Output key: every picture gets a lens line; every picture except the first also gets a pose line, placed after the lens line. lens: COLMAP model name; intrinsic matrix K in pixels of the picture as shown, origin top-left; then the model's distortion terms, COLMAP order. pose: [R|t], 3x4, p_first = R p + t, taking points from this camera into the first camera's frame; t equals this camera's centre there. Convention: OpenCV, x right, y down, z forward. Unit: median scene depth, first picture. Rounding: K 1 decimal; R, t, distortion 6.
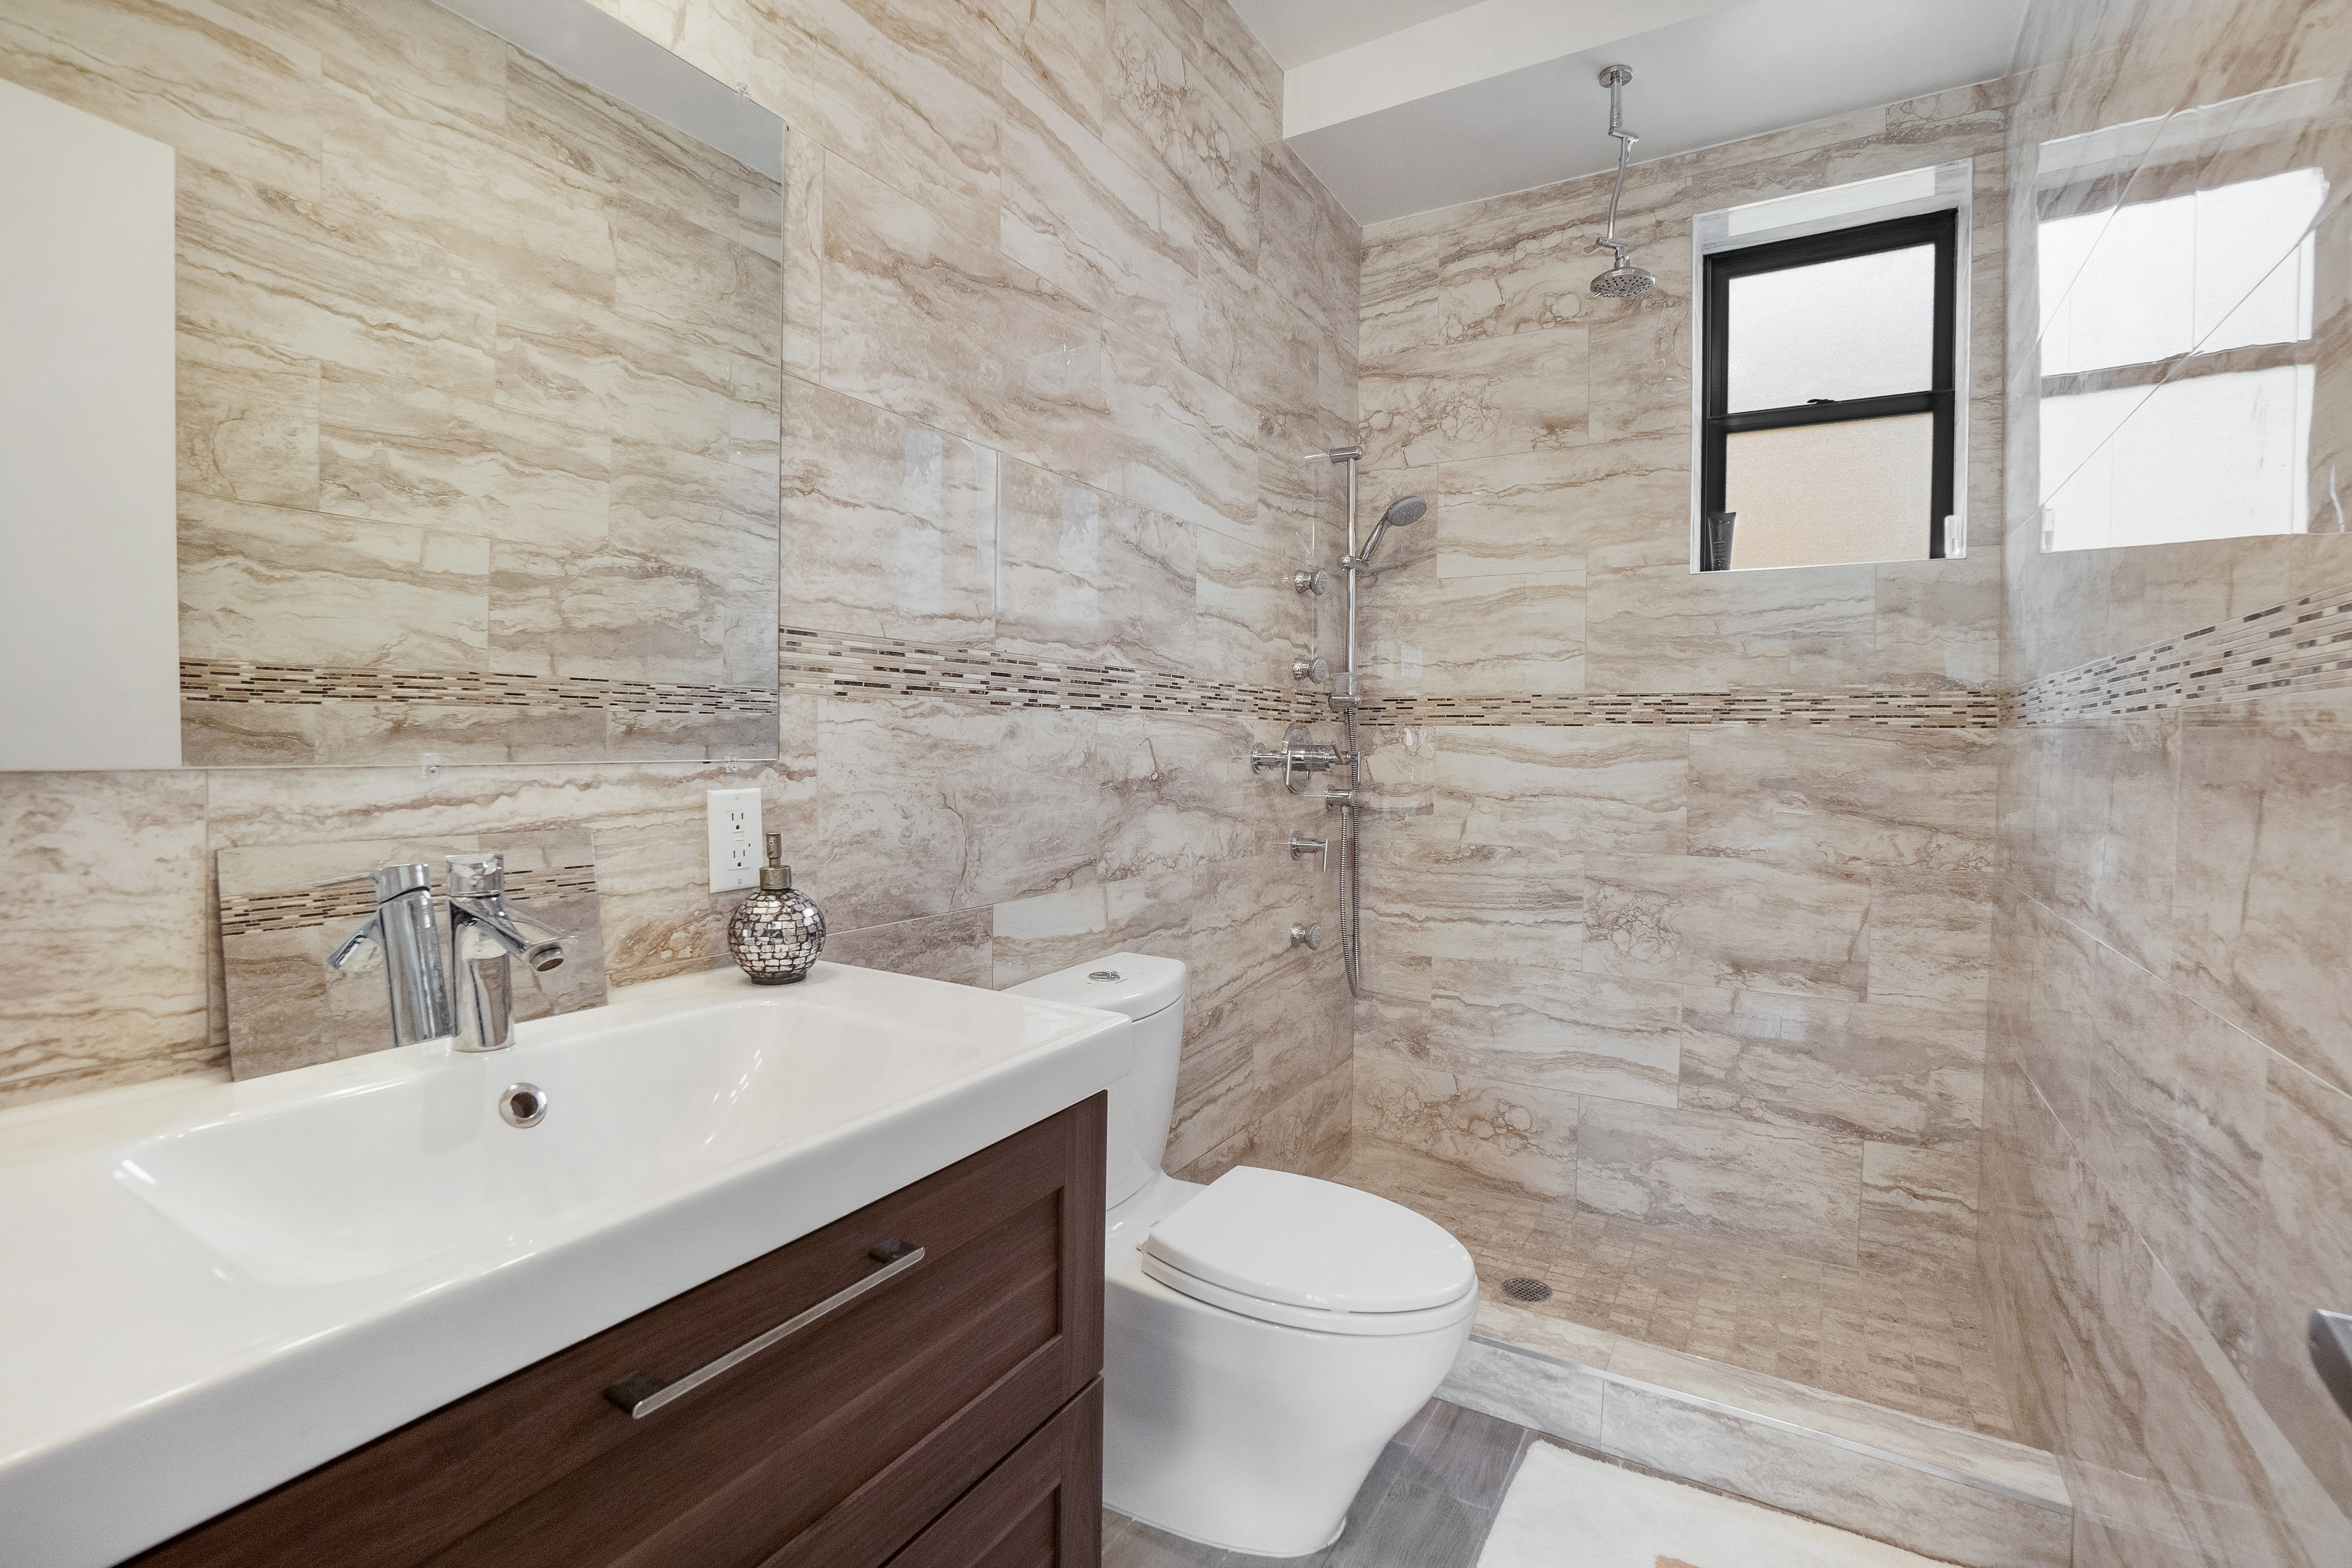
lens RADIAL K [[1076.1, 0, 1177.5], [0, 1076.1, 775.9], [0, 0, 1]] dist [-0.004180, -0.000473]
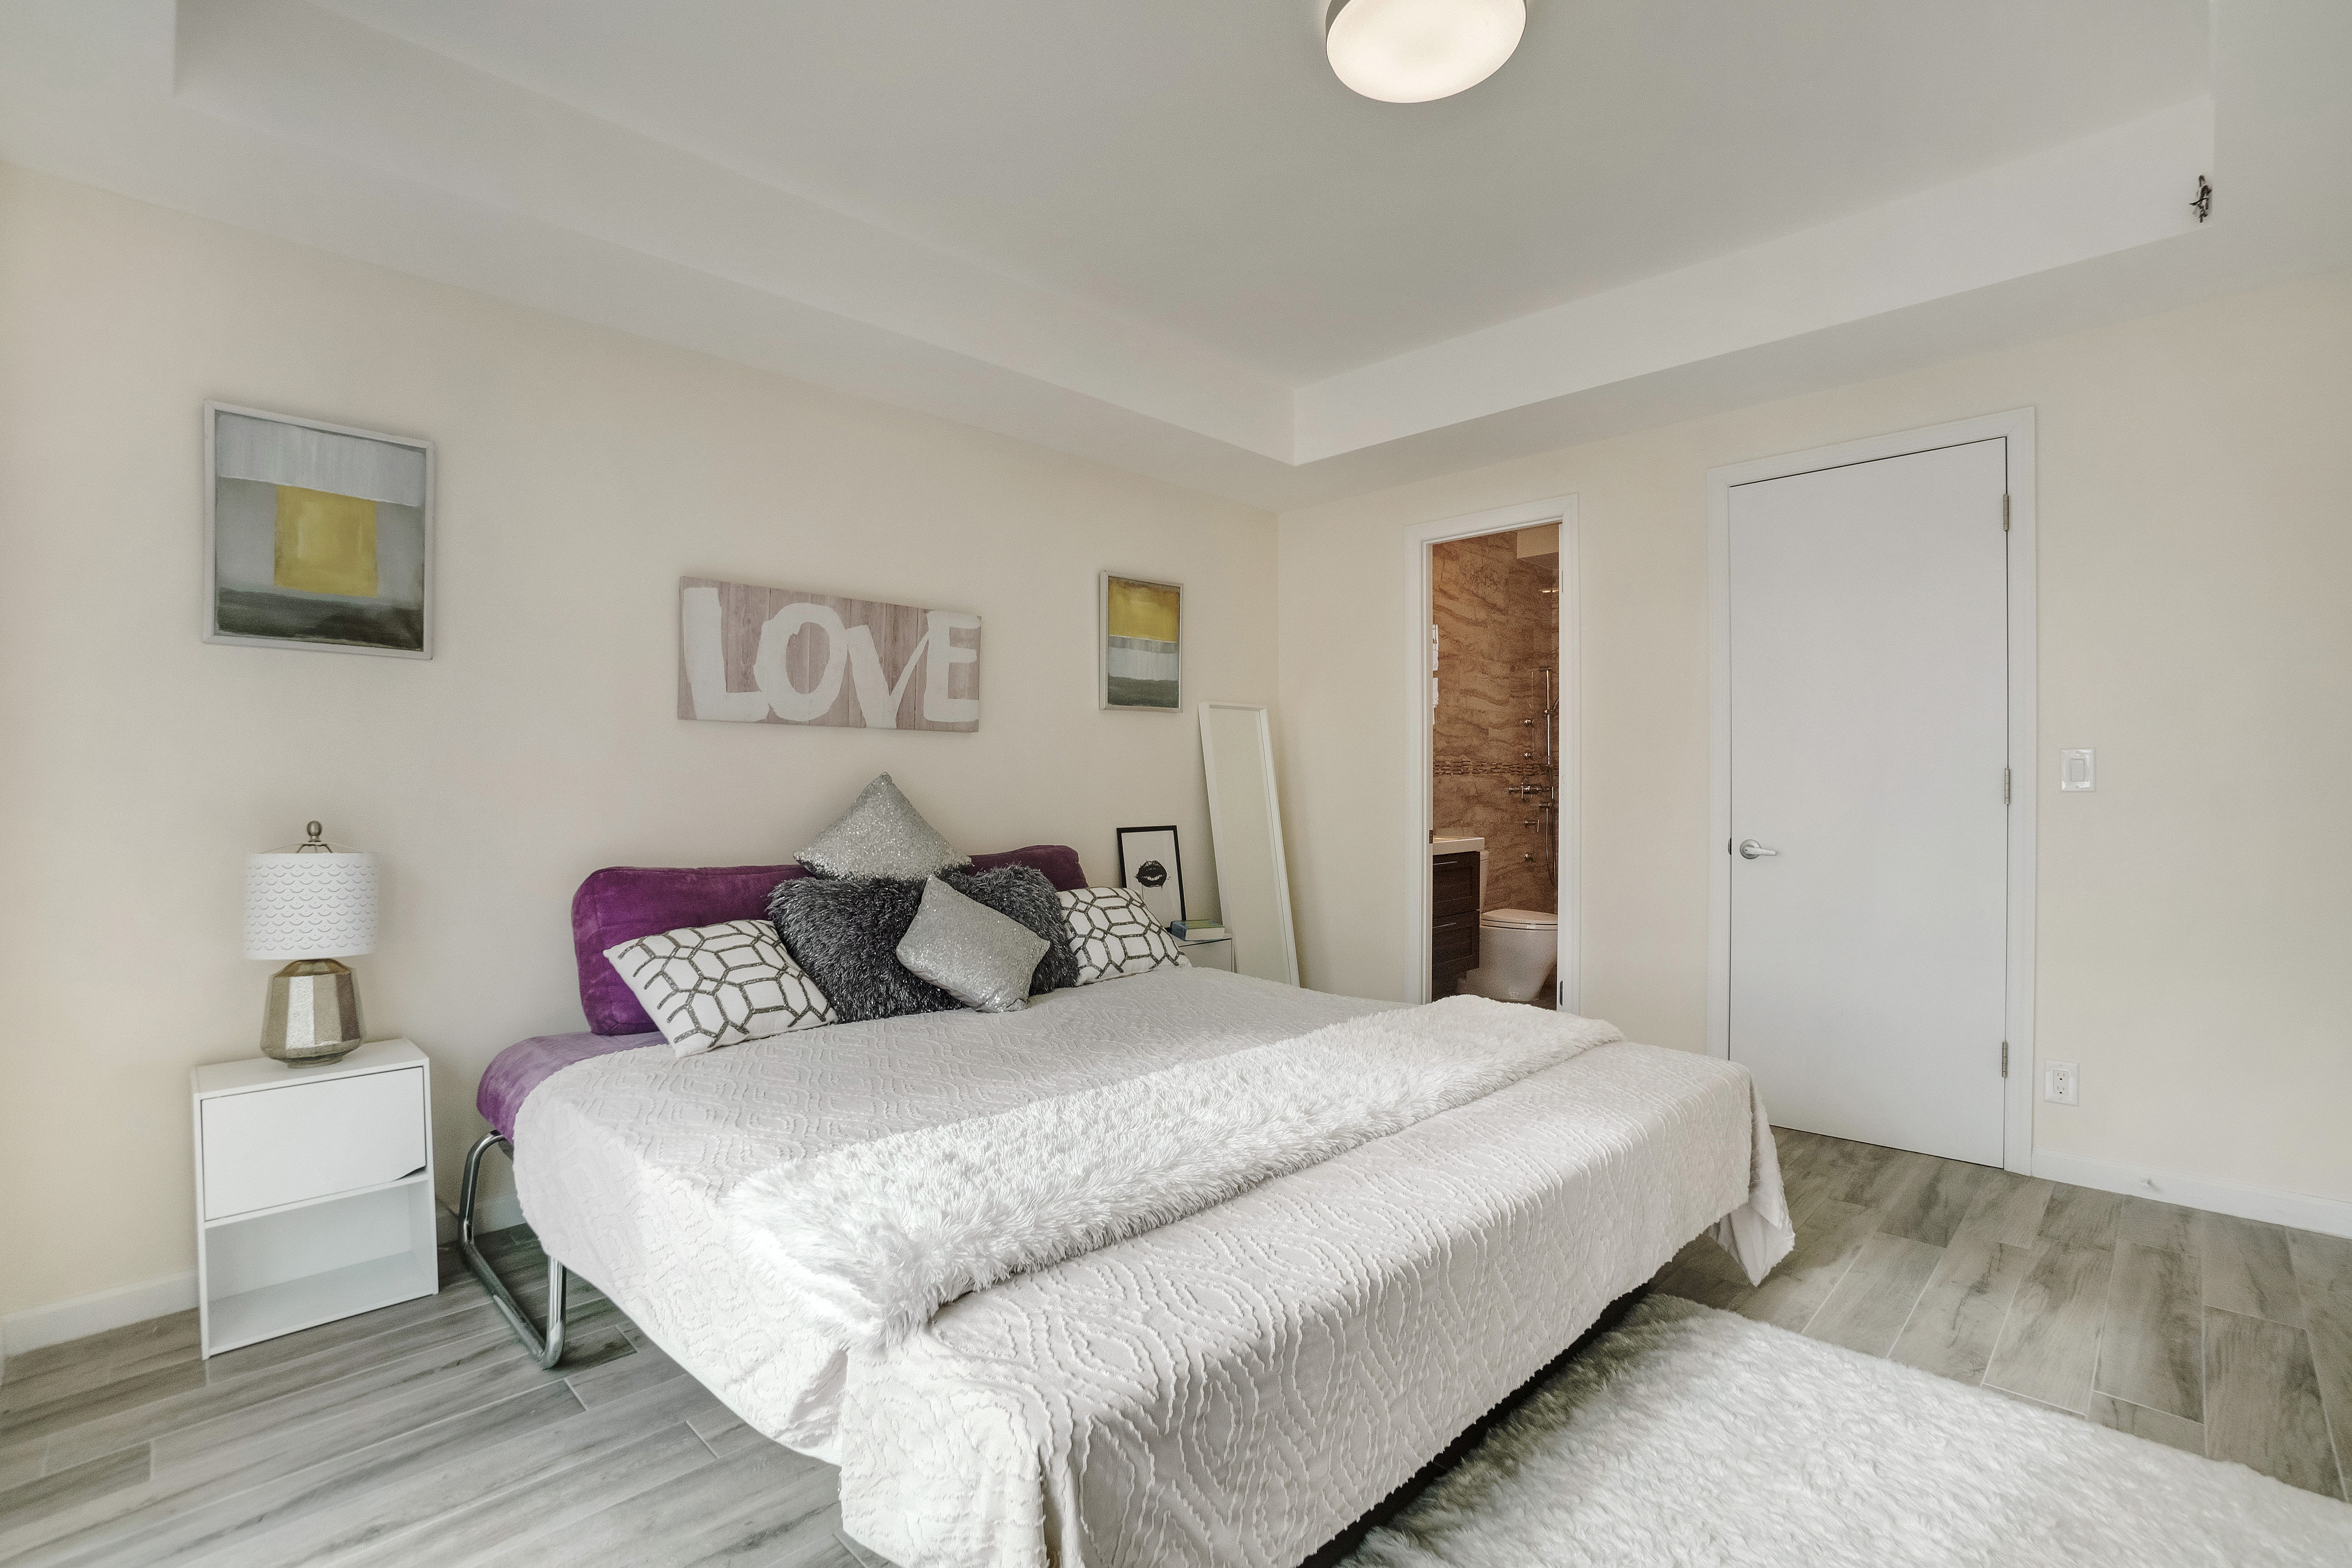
lens RADIAL K [[1076.0, 0, 1170.9], [0, 1076.0, 778.5], [0, 0, 1]] dist [-0.004180, -0.000473]
pose [[0.973571, -0.011729, -0.228083, -0.158038], [0.002889, 0.999233, -0.039054, 0.066534], [0.228366, 0.037362, 0.972858, -2.054592]]
